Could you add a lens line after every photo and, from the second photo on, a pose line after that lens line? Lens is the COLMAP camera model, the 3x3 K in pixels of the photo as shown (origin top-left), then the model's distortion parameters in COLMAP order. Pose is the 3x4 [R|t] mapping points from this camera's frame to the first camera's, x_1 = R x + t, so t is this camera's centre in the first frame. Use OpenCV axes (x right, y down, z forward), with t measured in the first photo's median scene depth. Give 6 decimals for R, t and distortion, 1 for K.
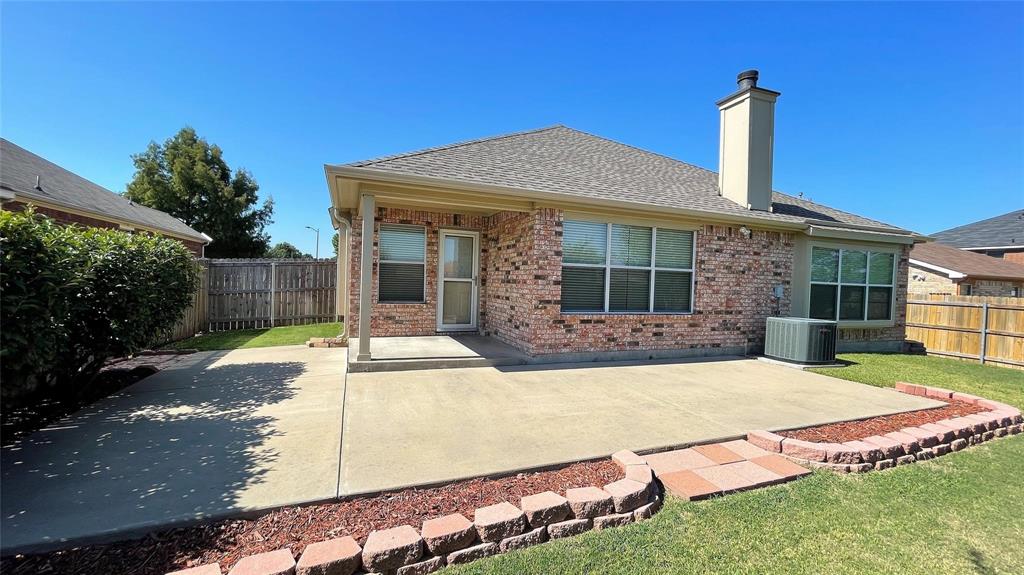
lens RADIAL K [[413.1, 0, 507.7], [0, 413.1, 286.0], [0, 0, 1]] dist [0.000426, 0.000474]
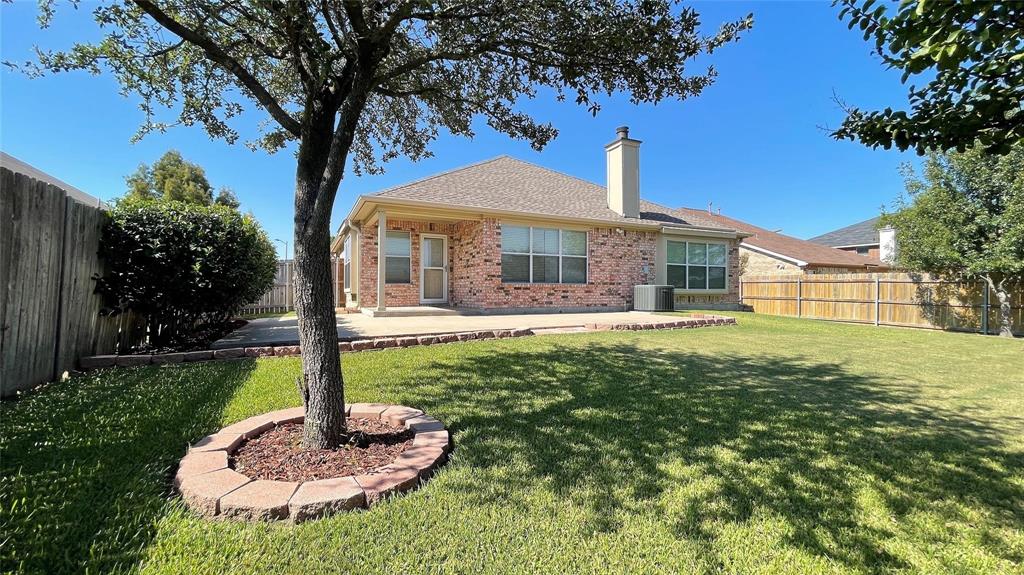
lens RADIAL K [[413.1, 0, 507.1], [0, 413.1, 289.5], [0, 0, 1]] dist [0.000426, 0.000474]
pose [[0.995522, -0.029809, 0.089705, 0.004960], [0.031340, 0.999385, -0.015700, 0.099996], [-0.089181, 0.018441, 0.995845, -0.514469]]
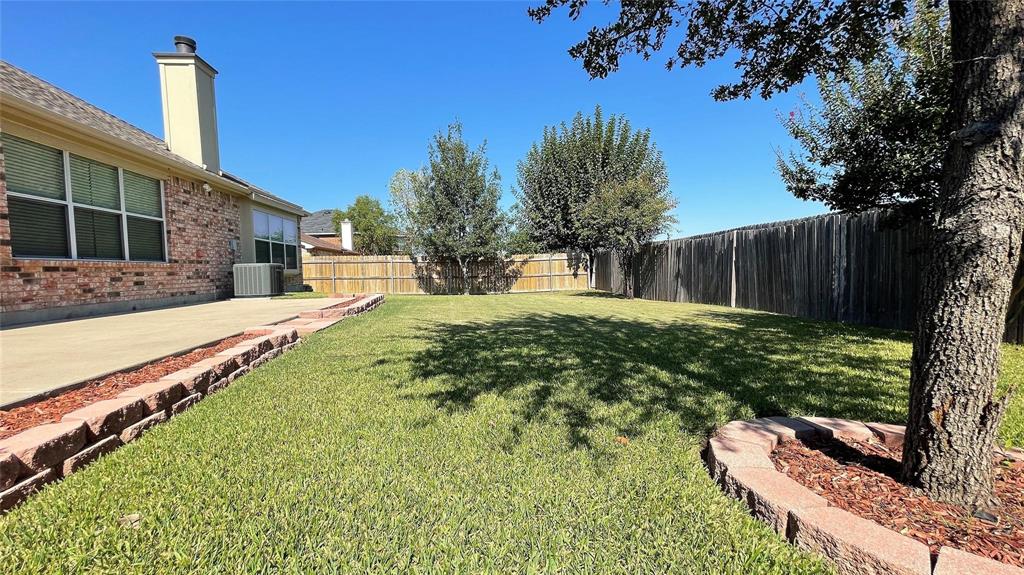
lens RADIAL K [[413.1, 0, 504.1], [0, 413.1, 288.2], [0, 0, 1]] dist [0.000426, 0.000474]
pose [[0.245980, -0.083456, 0.965675, -0.326993], [0.049961, 0.996054, 0.073355, 0.094451], [-0.967986, 0.030202, 0.249179, -0.042465]]
